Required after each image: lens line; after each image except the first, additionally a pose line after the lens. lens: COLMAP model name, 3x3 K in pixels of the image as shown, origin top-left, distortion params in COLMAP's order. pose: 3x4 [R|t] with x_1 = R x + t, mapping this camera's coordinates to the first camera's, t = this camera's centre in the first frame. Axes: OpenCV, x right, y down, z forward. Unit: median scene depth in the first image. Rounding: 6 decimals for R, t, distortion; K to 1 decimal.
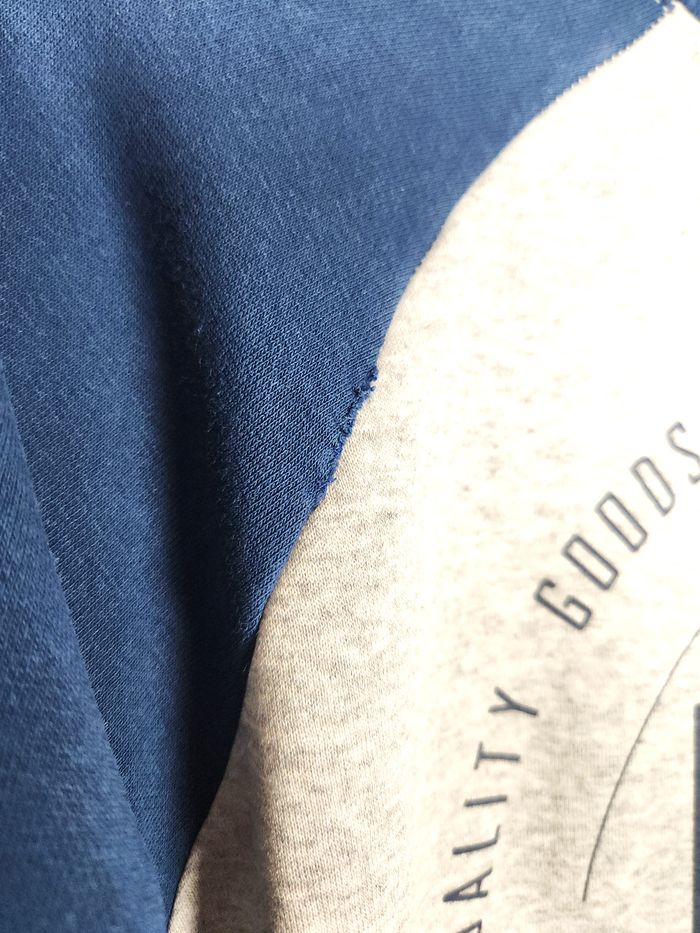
lens RADIAL K [[698.3, 0, 346.6], [0, 698.3, 444.5], [0, 0, 1]] dist [-0.031749, -0.009267]
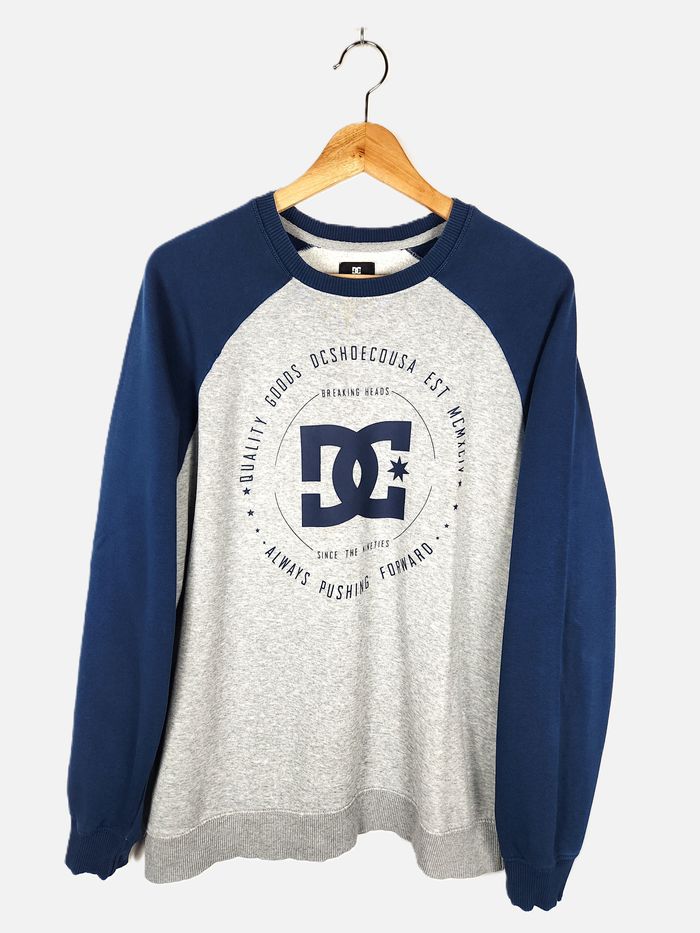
lens RADIAL K [[648.5, 0, 351.7], [0, 648.5, 467.9], [0, 0, 1]] dist [0.024544, -0.032461]
pose [[0.948820, 0.079203, -0.305725, 2.312261], [-0.054352, 0.994550, 0.088972, 0.261613], [0.311106, -0.067801, 0.947954, -3.233014]]
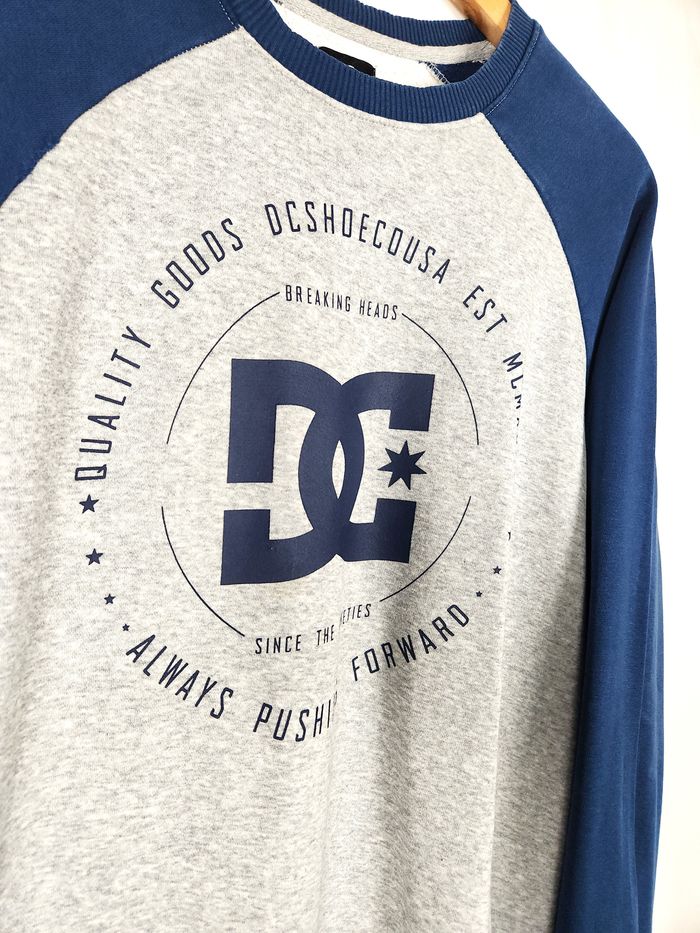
lens RADIAL K [[648.5, 0, 352.0], [0, 648.5, 463.3], [0, 0, 1]] dist [0.024544, -0.032461]
pose [[0.981565, 0.093449, 0.166729, 0.592439], [-0.088330, 0.995371, -0.037875, 0.775955], [-0.169496, 0.022449, 0.985275, -1.062206]]
